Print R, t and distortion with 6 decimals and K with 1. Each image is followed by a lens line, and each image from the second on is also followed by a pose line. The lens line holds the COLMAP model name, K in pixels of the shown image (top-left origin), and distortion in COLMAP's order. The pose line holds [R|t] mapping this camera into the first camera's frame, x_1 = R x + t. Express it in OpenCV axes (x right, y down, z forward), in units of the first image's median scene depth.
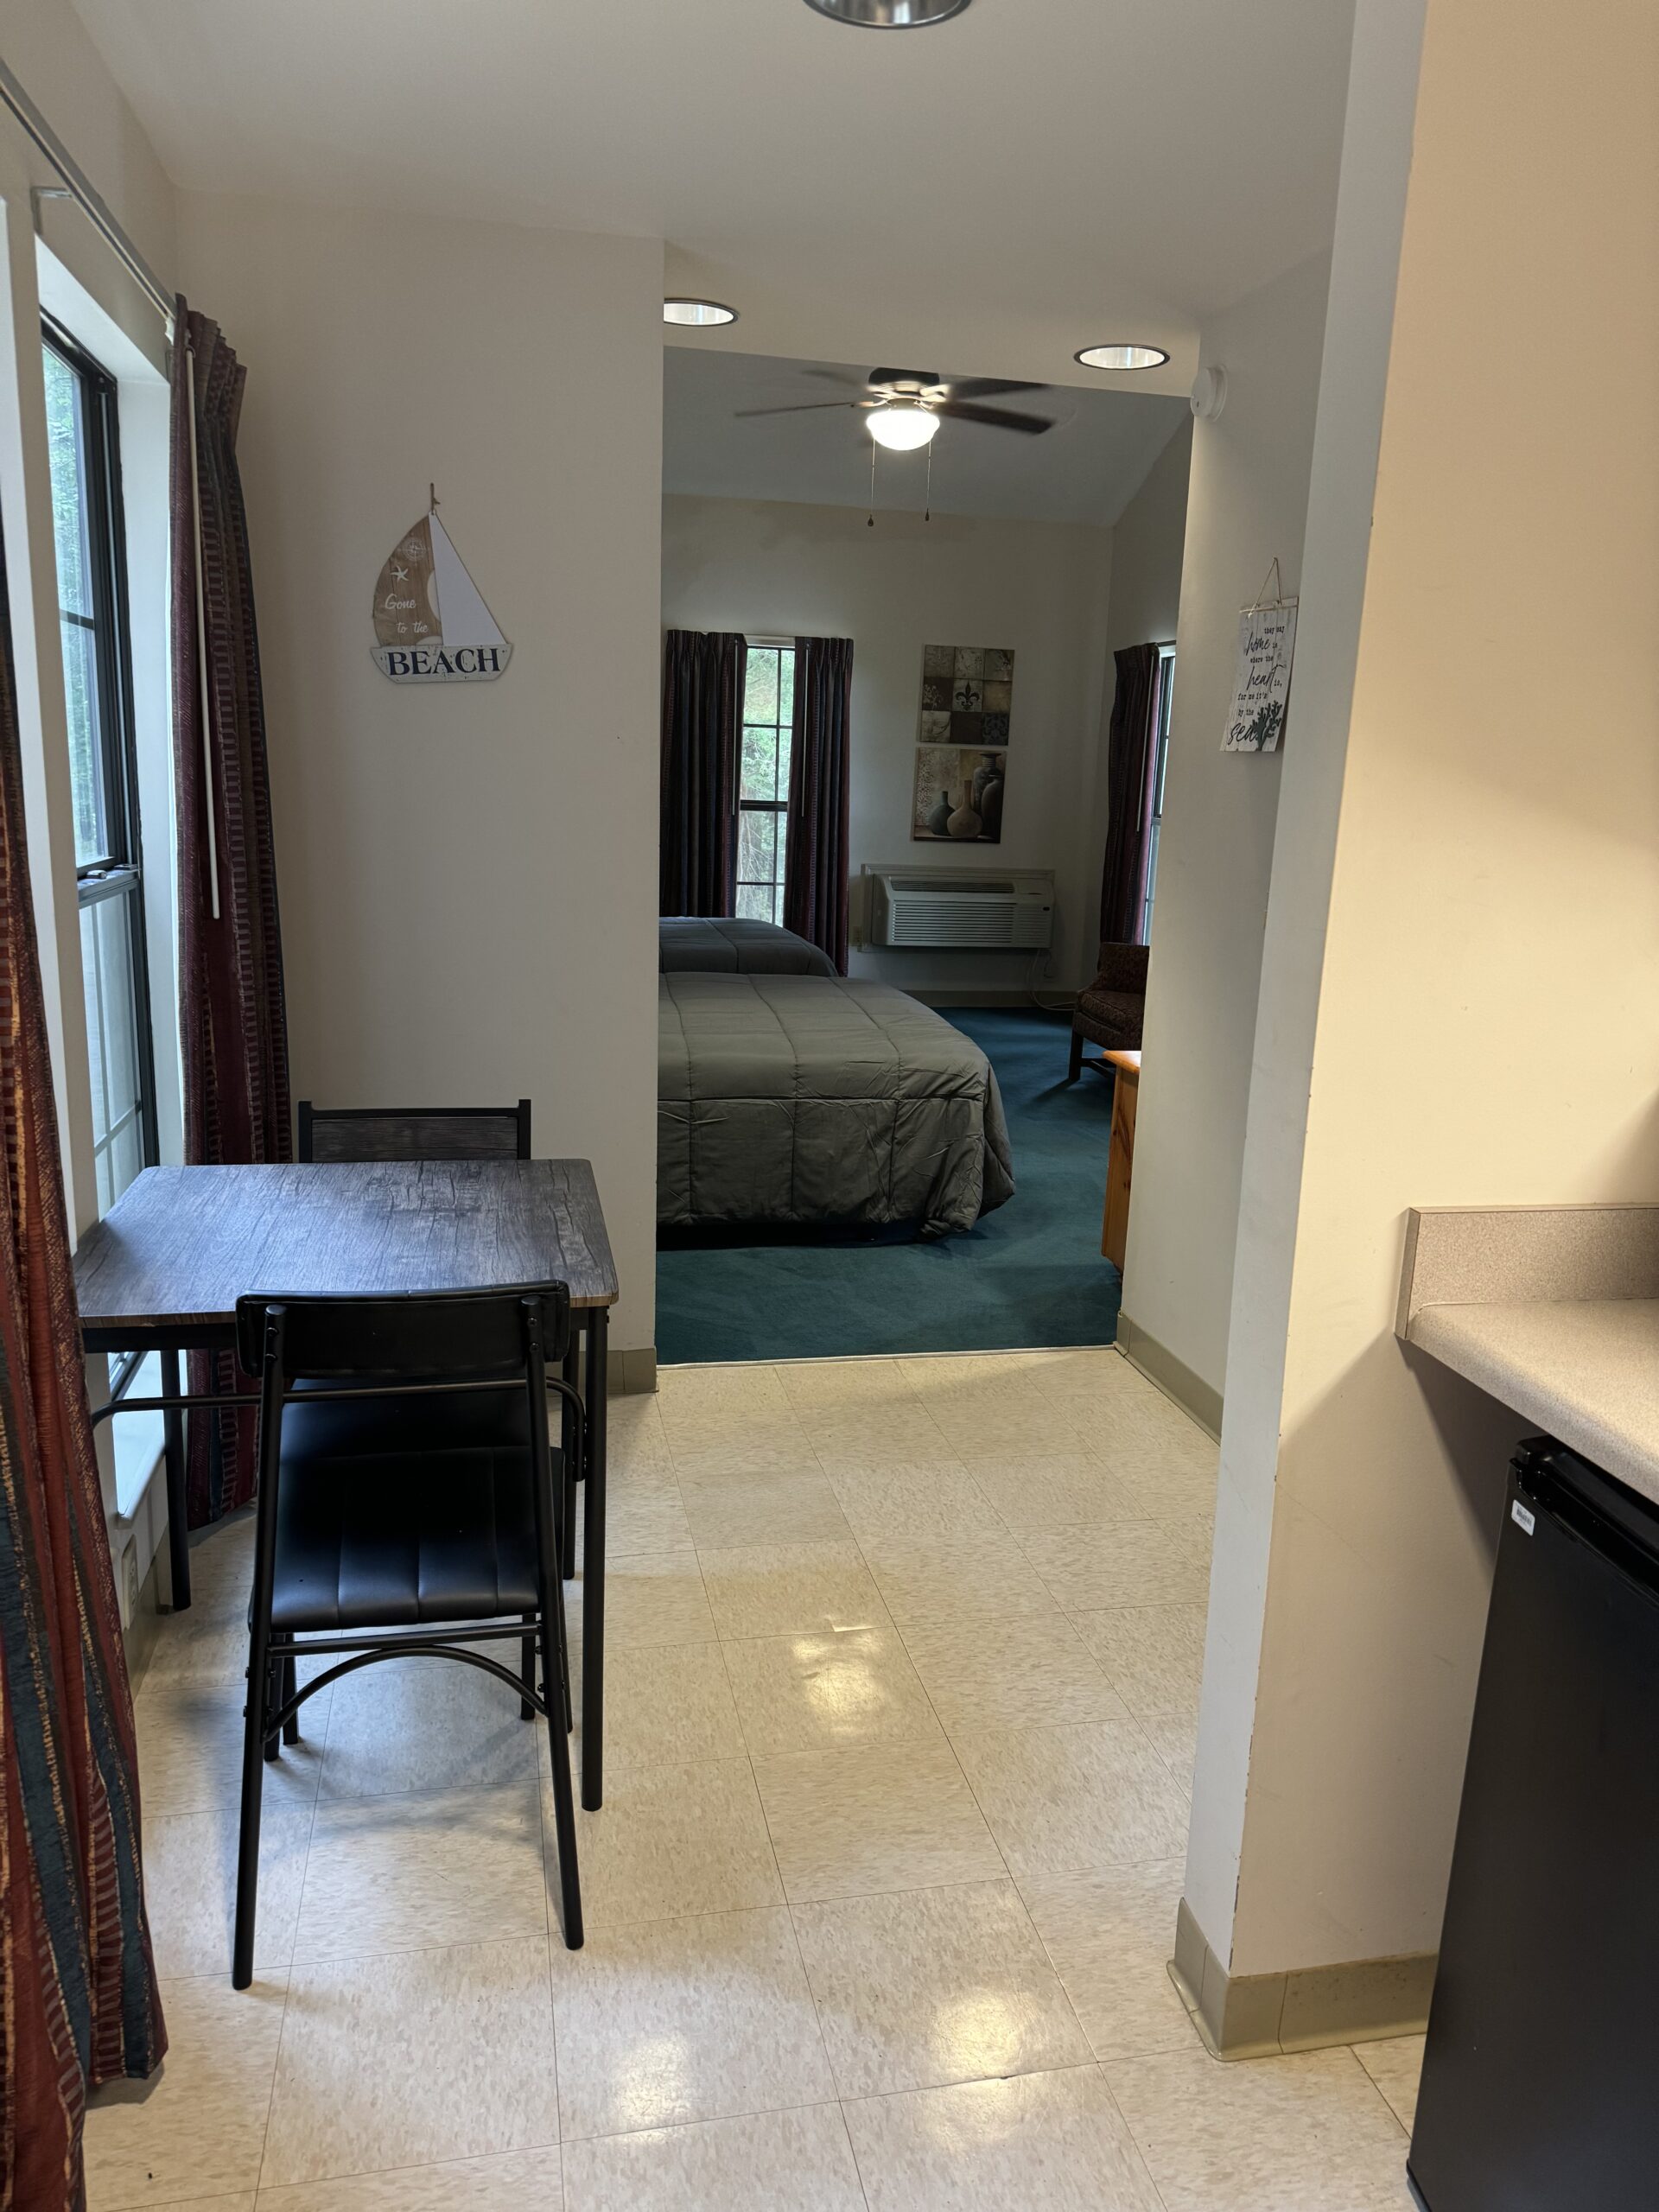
lens RADIAL K [[1558.4, 0, 837.6], [0, 1558.4, 1111.8], [0, 0, 1]] dist [0.001230, -0.000693]
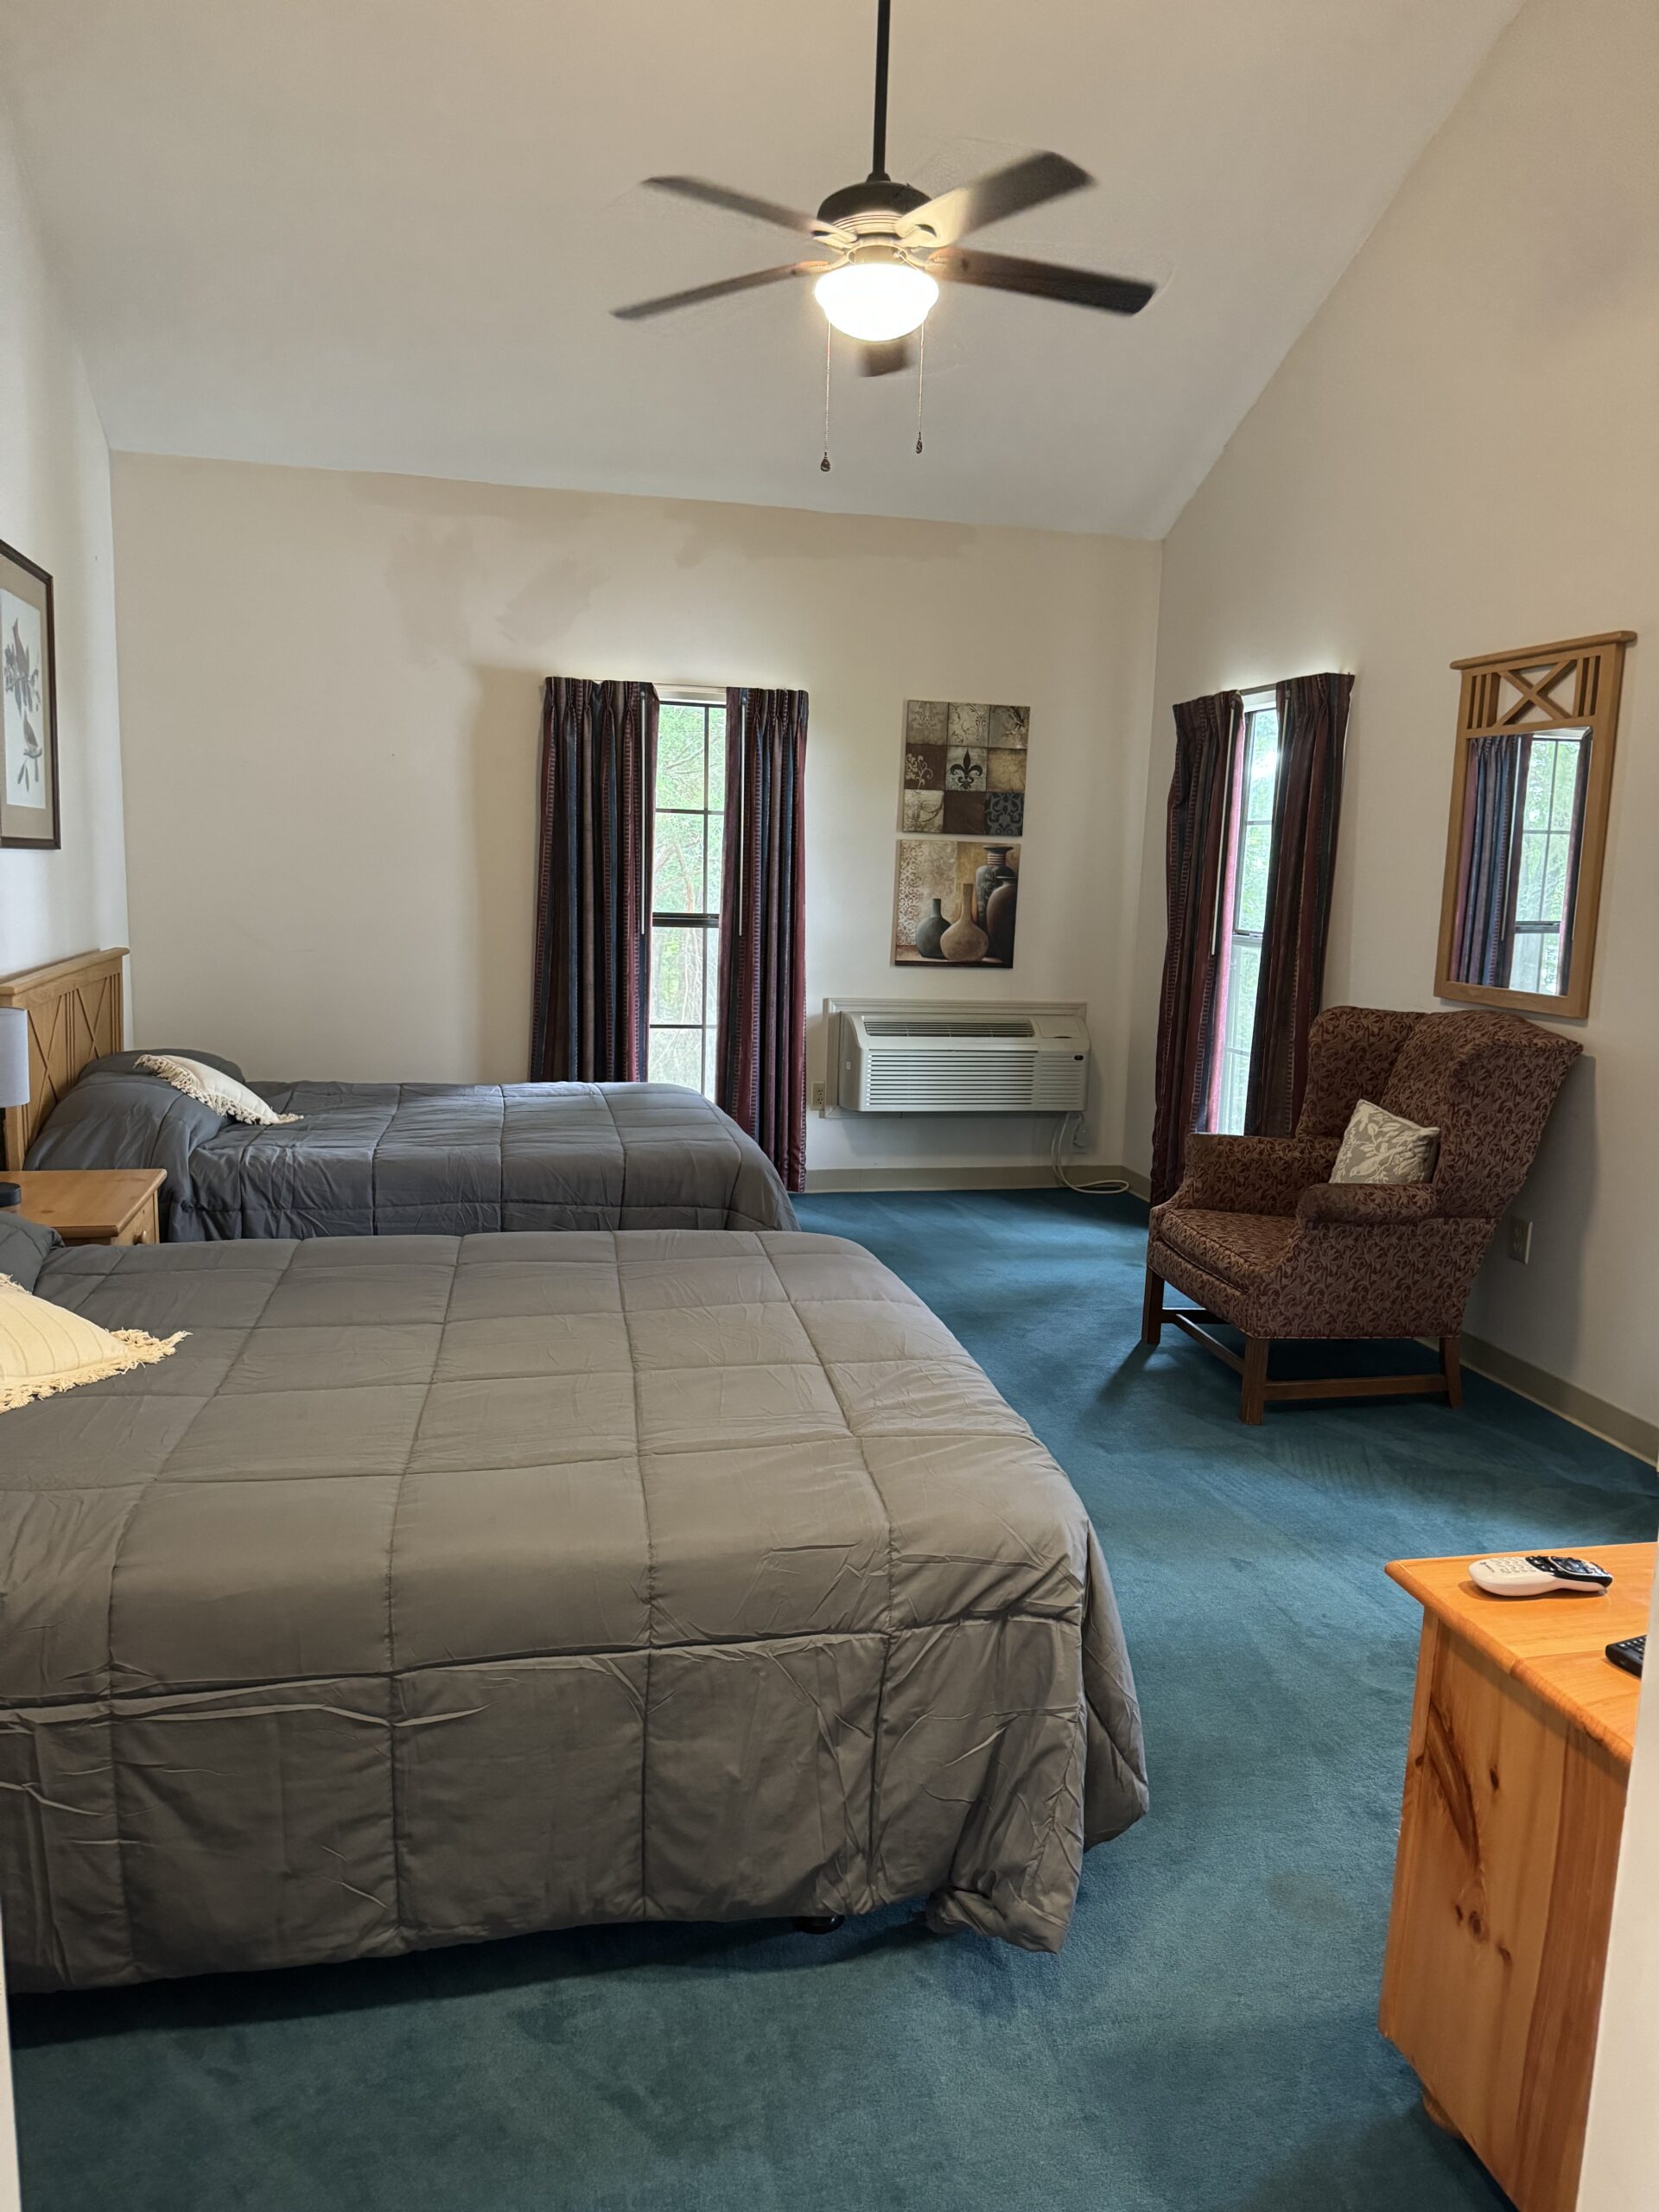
lens RADIAL K [[1558.4, 0, 824.2], [0, 1558.4, 1102.7], [0, 0, 1]] dist [0.001230, -0.000693]
pose [[0.999929, -0.008464, 0.008423, 0.010170], [0.008991, 0.997861, -0.064744, -0.069356], [-0.007857, 0.064815, 0.997866, 0.303802]]
